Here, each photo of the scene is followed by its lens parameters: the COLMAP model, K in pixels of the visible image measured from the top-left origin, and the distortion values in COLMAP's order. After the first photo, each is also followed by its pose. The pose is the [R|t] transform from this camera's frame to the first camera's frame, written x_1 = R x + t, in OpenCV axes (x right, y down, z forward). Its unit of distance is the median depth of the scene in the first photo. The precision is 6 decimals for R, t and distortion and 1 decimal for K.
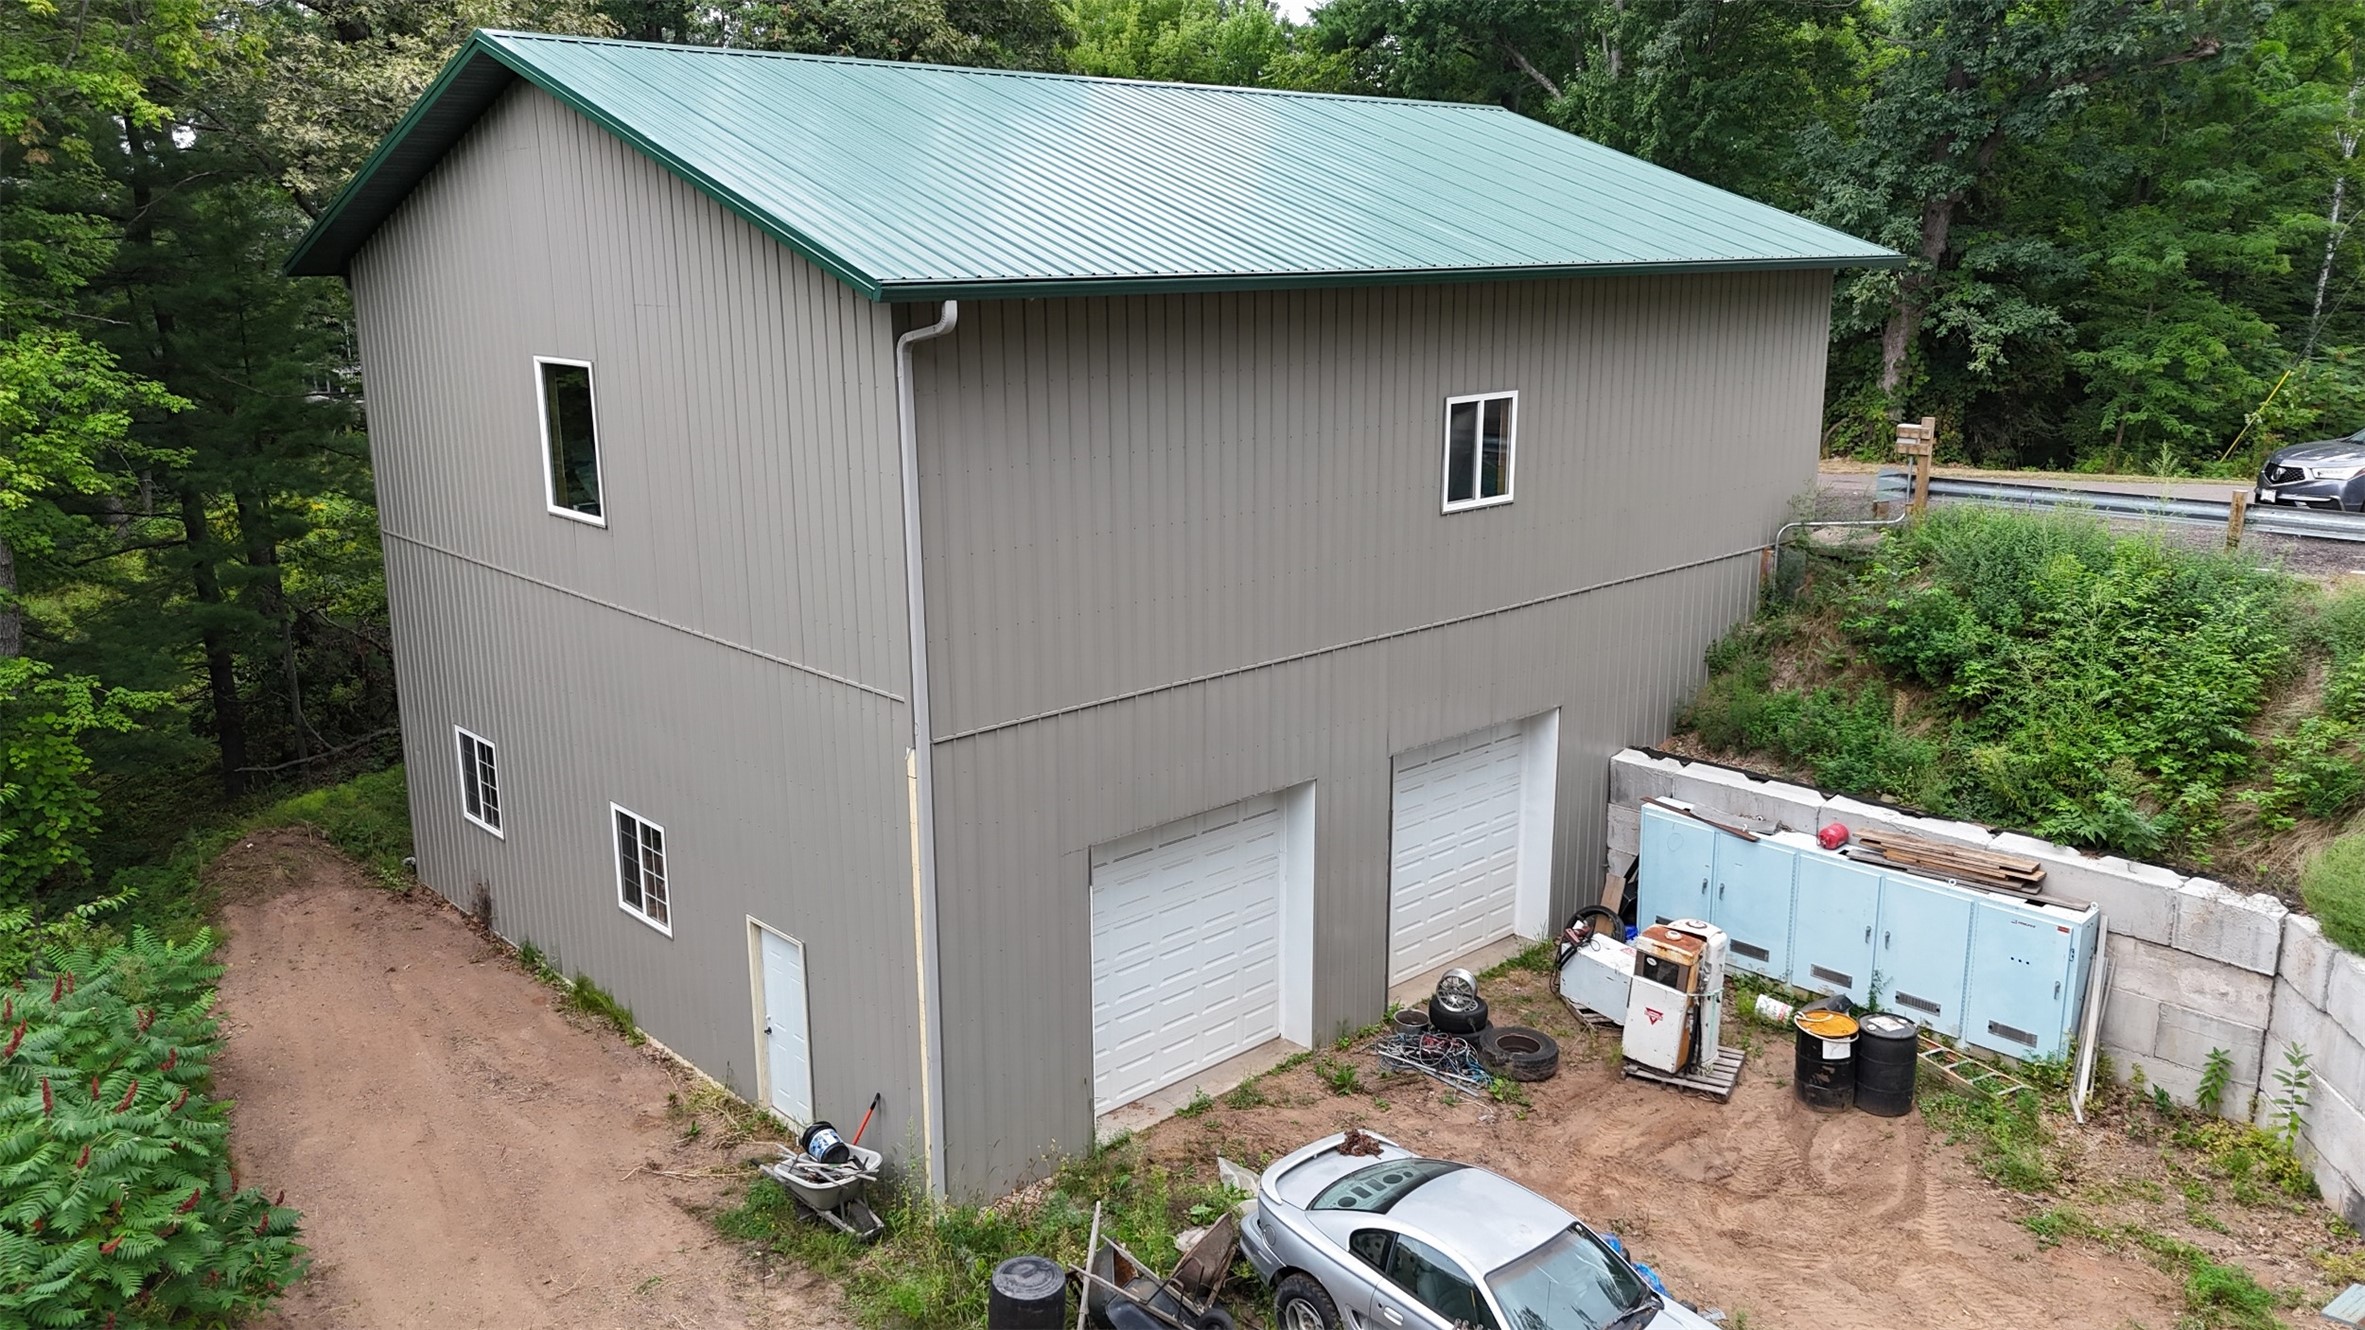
lens RADIAL K [[1757.3, 0, 1171.1], [0, 1757.3, 653.9], [0, 0, 1]] dist [0.051904, -0.047417]
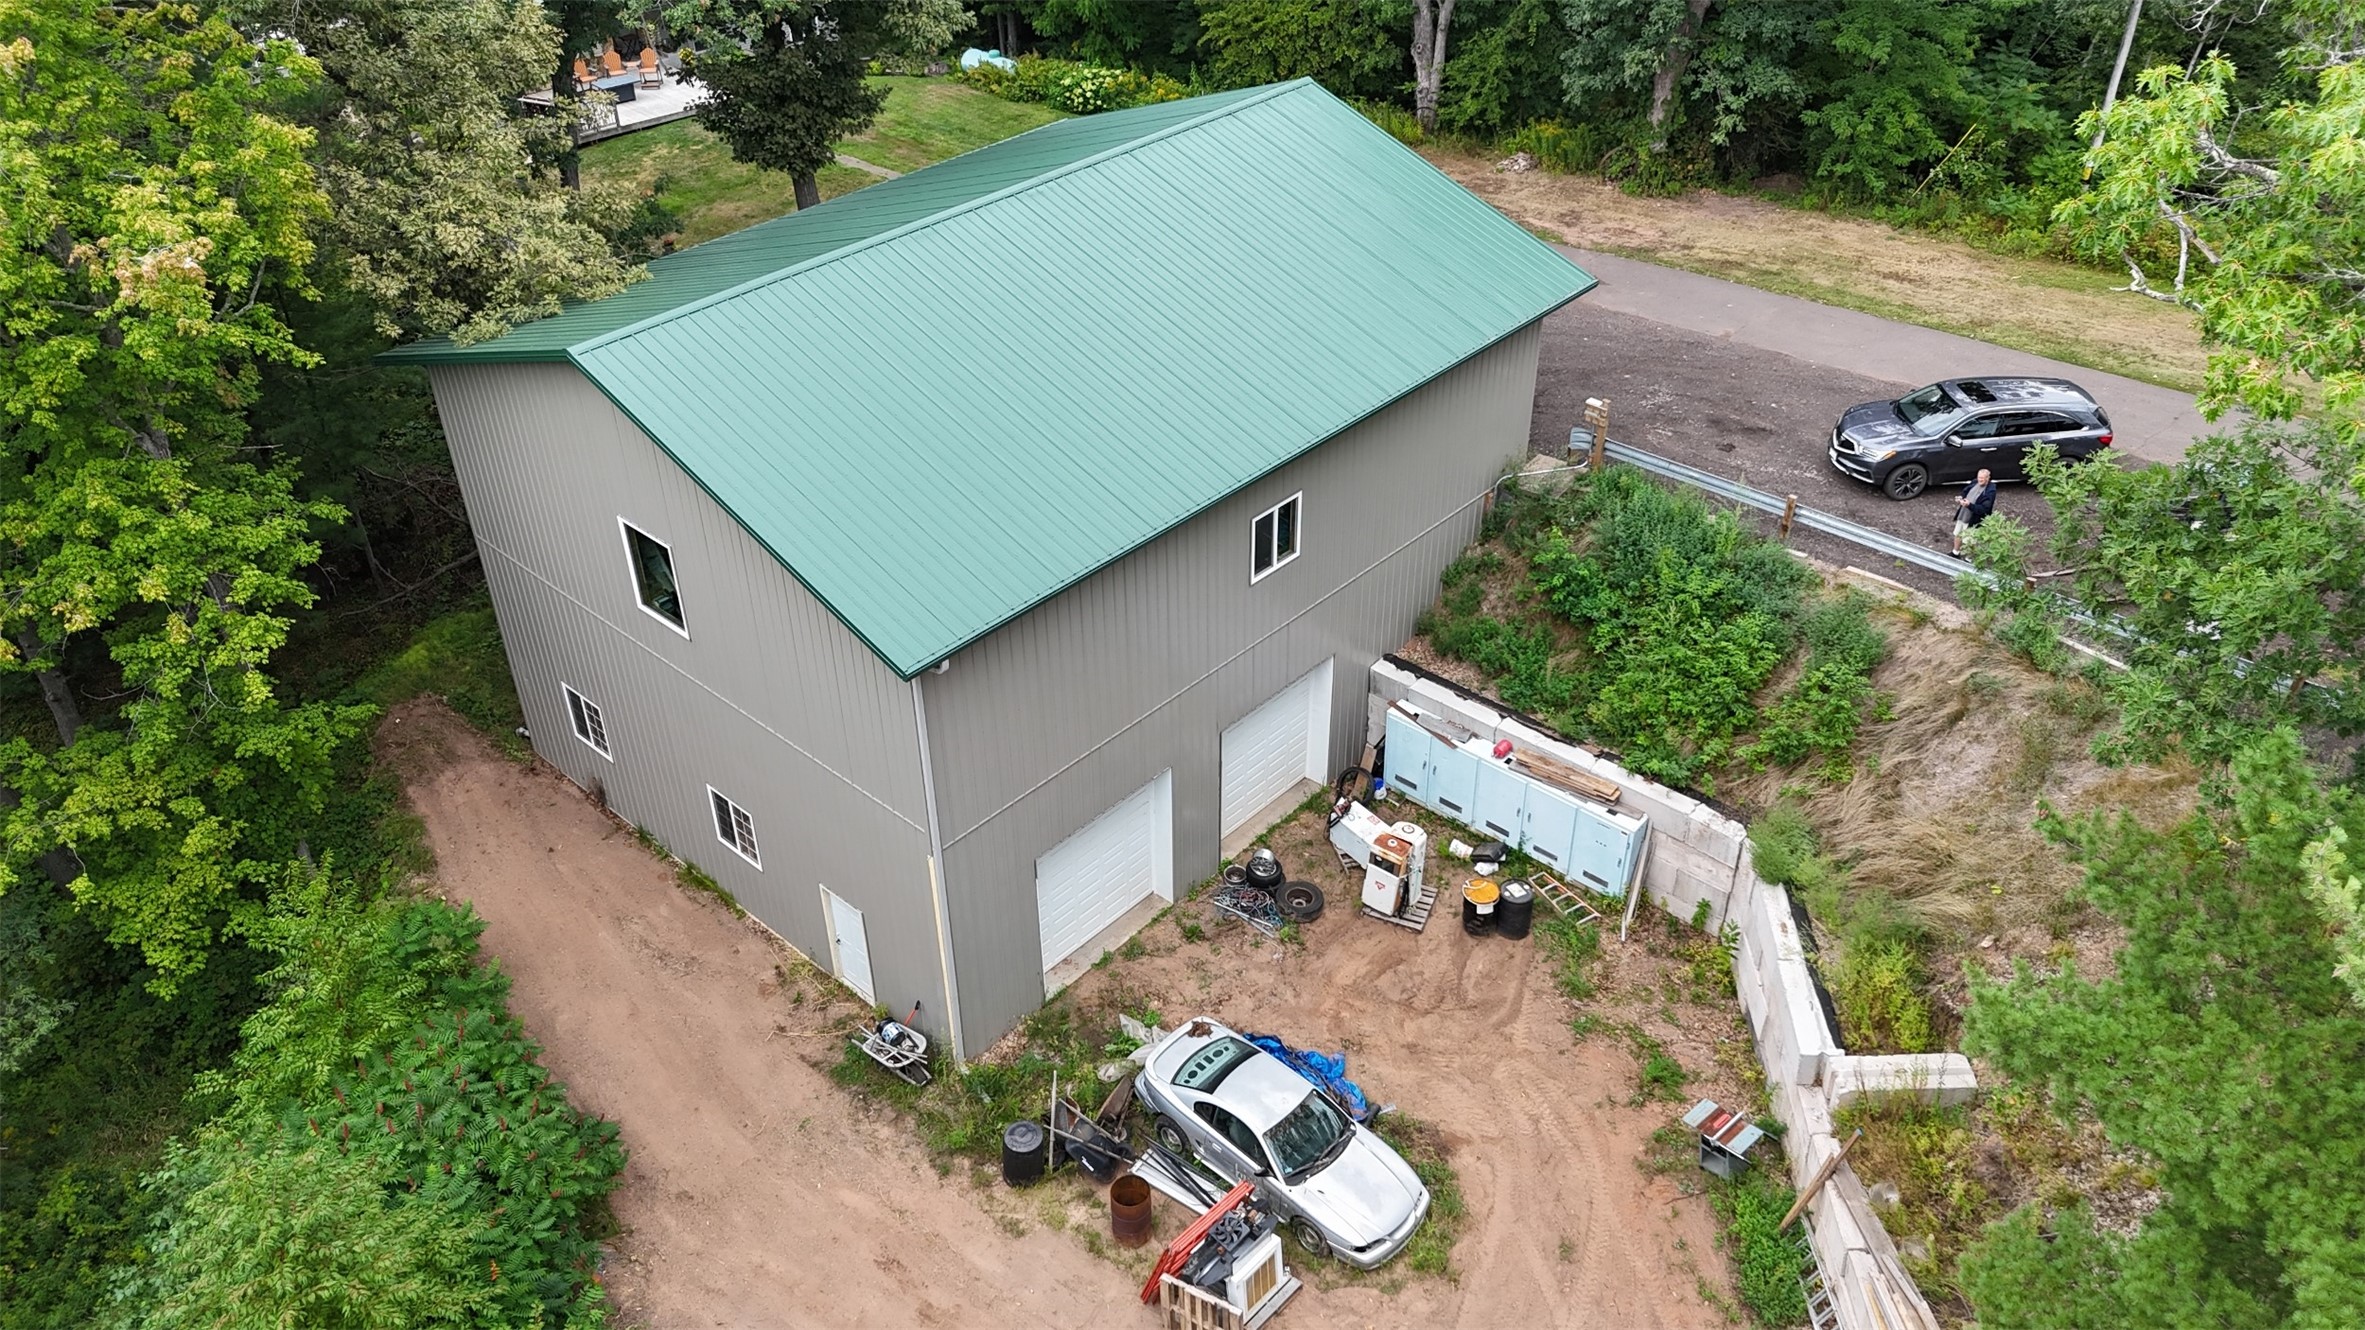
lens RADIAL K [[1757.3, 0, 1165.2], [0, 1757.3, 661.8], [0, 0, 1]] dist [0.051904, -0.047417]
pose [[0.996607, -0.053824, 0.062262, -0.015059], [0.027149, 0.929162, 0.368675, -0.592122], [-0.077695, -0.365734, 0.927471, -0.416032]]
